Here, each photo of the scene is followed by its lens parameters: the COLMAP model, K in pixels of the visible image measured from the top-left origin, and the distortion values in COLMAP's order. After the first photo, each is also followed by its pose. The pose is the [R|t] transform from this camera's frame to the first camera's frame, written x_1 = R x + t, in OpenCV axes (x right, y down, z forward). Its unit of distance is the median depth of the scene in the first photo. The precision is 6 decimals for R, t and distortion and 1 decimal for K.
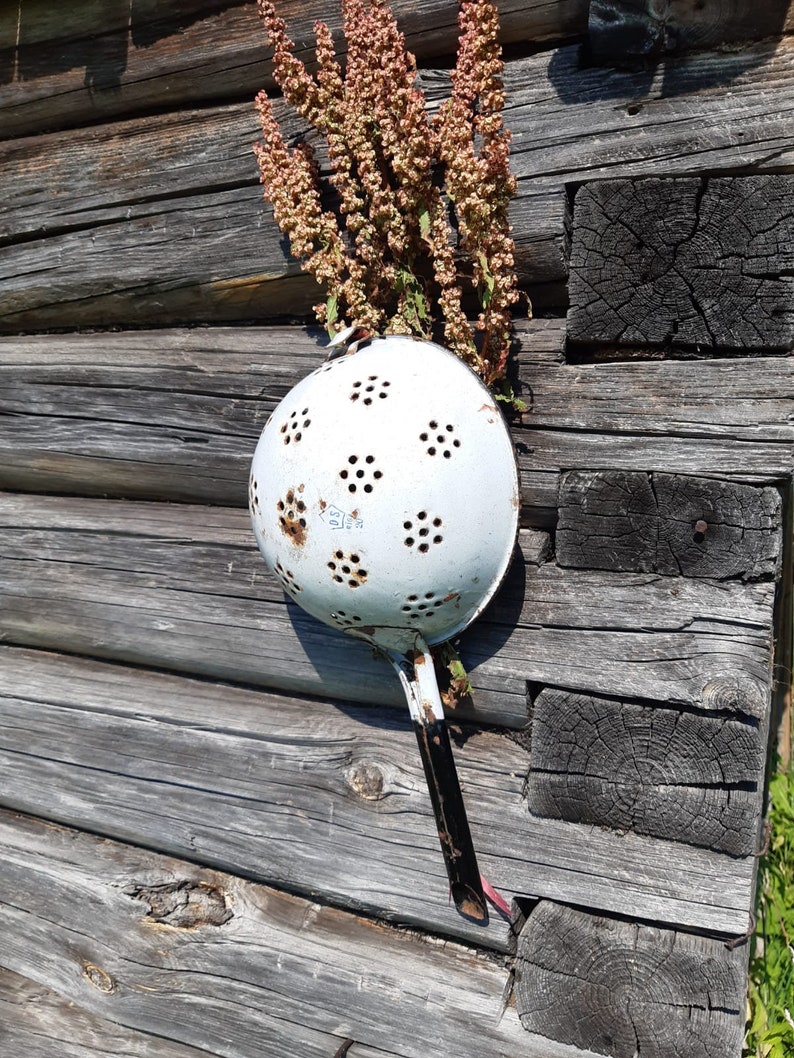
lens RADIAL K [[904.9, 0, 409.2], [0, 904.9, 536.4], [0, 0, 1]] dist [0.039120, -0.161666]
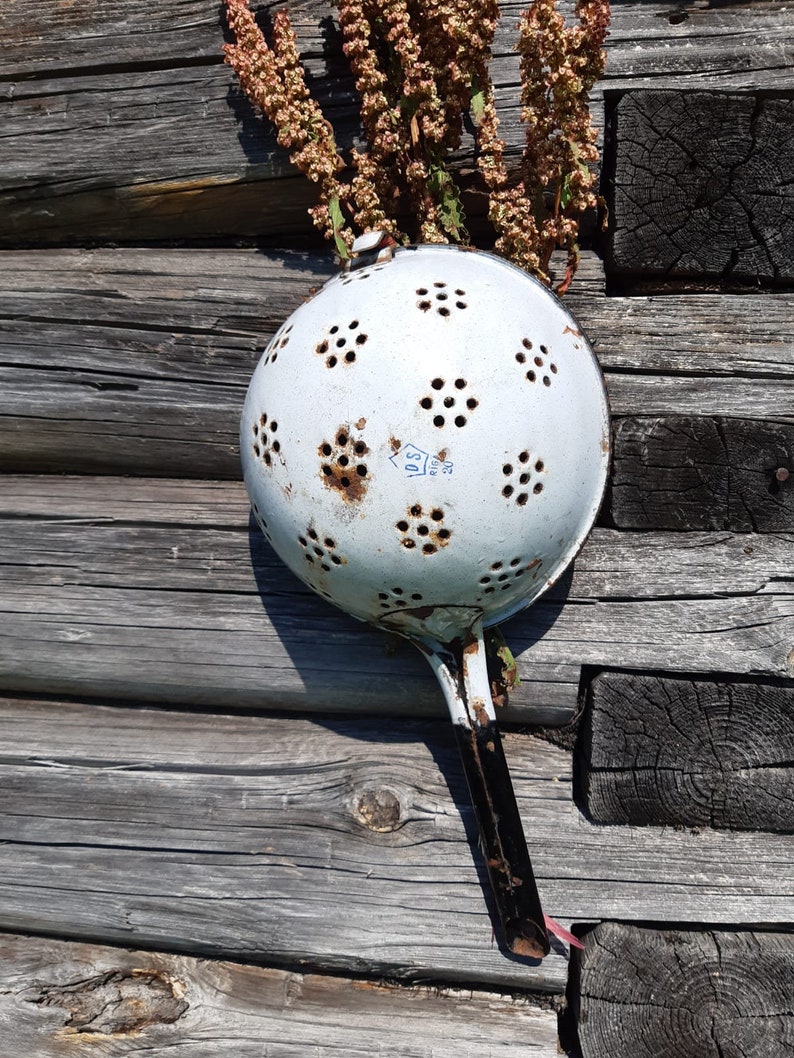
lens RADIAL K [[887.6, 0, 419.8], [0, 887.6, 534.2], [0, 0, 1]] dist [0.007049, -0.093428]
pose [[0.949011, -0.027721, 0.314020, -0.278549], [0.036378, 0.999102, -0.021740, 0.050743], [-0.313136, 0.032055, 0.949167, 0.263937]]
